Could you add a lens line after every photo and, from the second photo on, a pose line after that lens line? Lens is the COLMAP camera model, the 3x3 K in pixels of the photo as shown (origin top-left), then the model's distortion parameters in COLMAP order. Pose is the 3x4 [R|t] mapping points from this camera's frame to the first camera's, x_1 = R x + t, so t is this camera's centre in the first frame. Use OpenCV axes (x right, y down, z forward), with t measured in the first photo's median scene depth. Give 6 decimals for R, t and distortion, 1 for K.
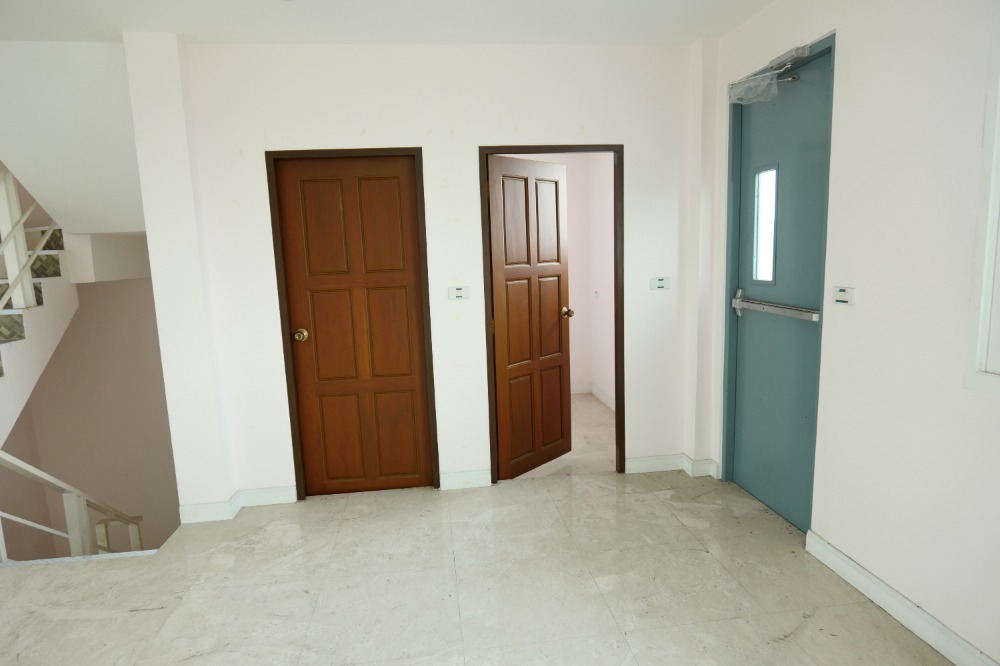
lens RADIAL K [[591.2, 0, 500.0], [0, 591.2, 333.0], [0, 0, 1]] dist [-0.006404, 0.001920]
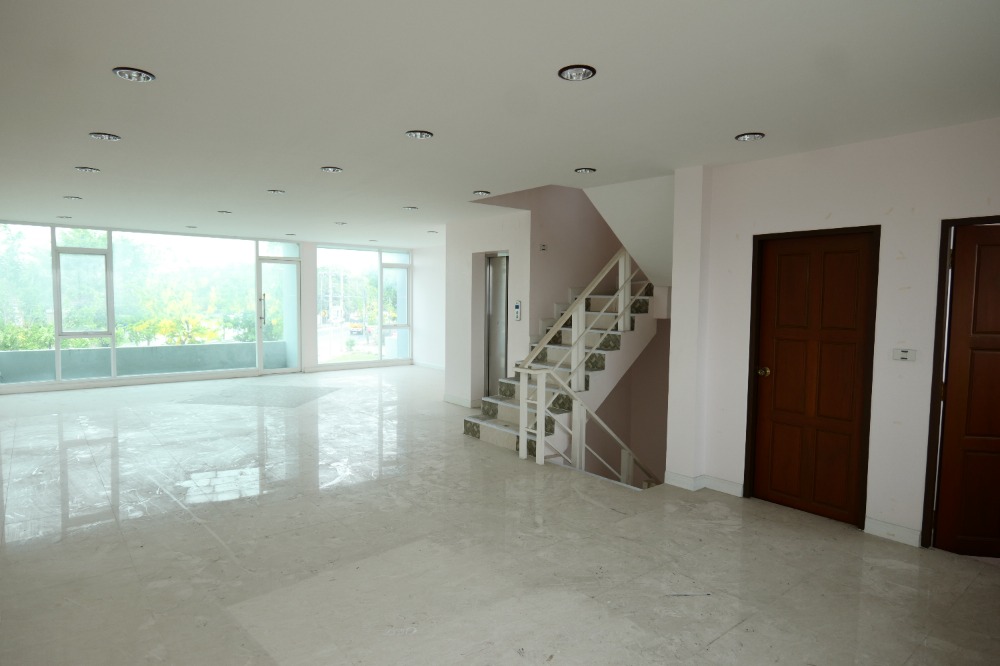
lens RADIAL K [[591.2, 0, 500.0], [0, 591.2, 333.0], [0, 0, 1]] dist [-0.006404, 0.001920]
pose [[0.539389, 0.096861, -0.836467, 0.422550], [-0.157119, 0.987494, 0.013033, -0.005701], [0.827269, 0.124395, 0.547862, -0.199588]]
